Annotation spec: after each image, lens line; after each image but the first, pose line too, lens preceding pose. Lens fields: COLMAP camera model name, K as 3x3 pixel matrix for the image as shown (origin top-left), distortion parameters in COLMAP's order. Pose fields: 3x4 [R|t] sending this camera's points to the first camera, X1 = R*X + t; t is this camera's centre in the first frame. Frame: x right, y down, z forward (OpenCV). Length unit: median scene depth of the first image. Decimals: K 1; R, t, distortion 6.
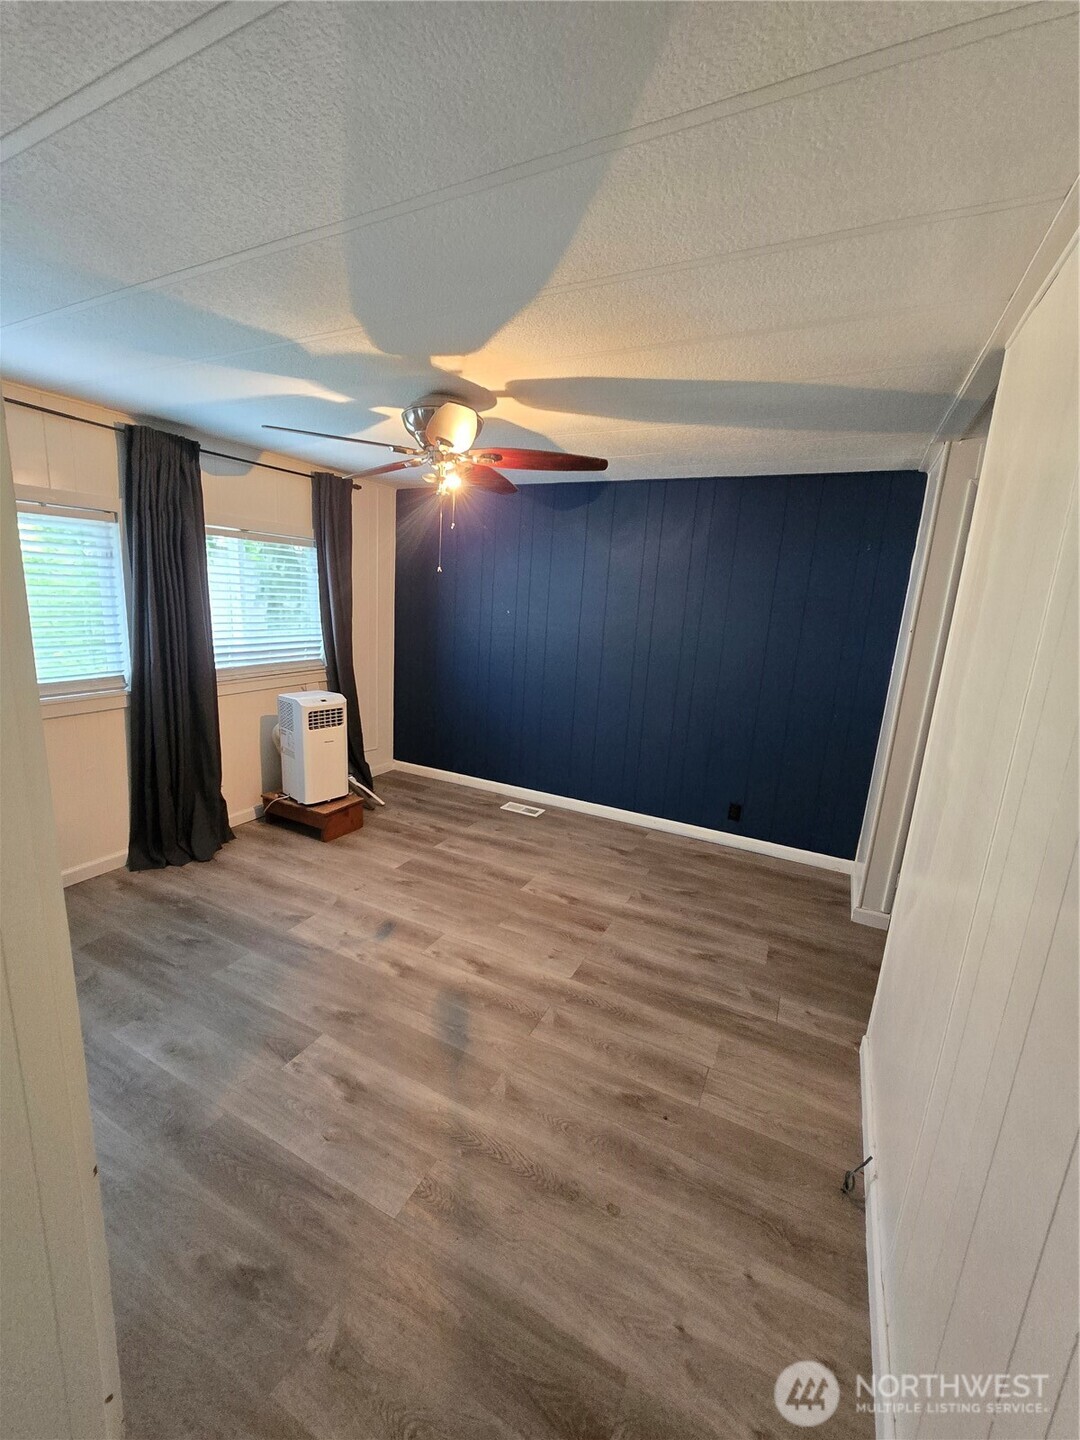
lens RADIAL K [[590.1, 0, 527.1], [0, 590.1, 718.7], [0, 0, 1]] dist [-0.004933, -0.000558]
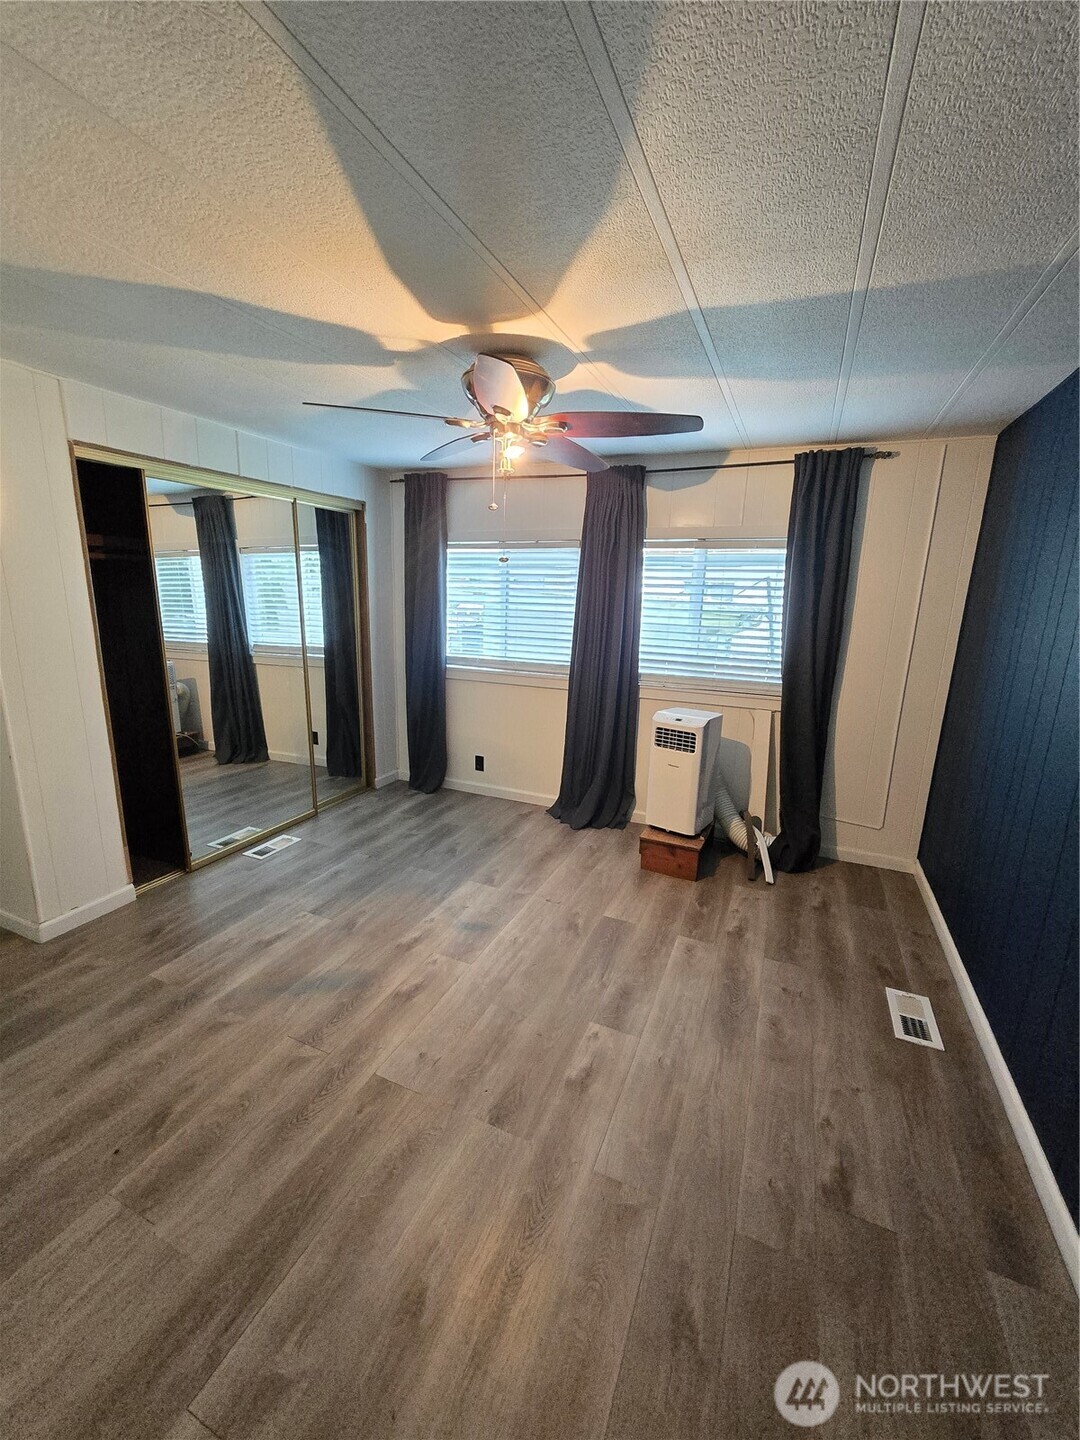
lens RADIAL K [[590.1, 0, 527.1], [0, 590.1, 718.7], [0, 0, 1]] dist [-0.004933, -0.000558]
pose [[0.054529, 0.166781, -0.984485, 0.634784], [-0.228512, 0.961870, 0.150293, -0.138839], [0.972013, 0.216771, 0.090562, 0.849525]]
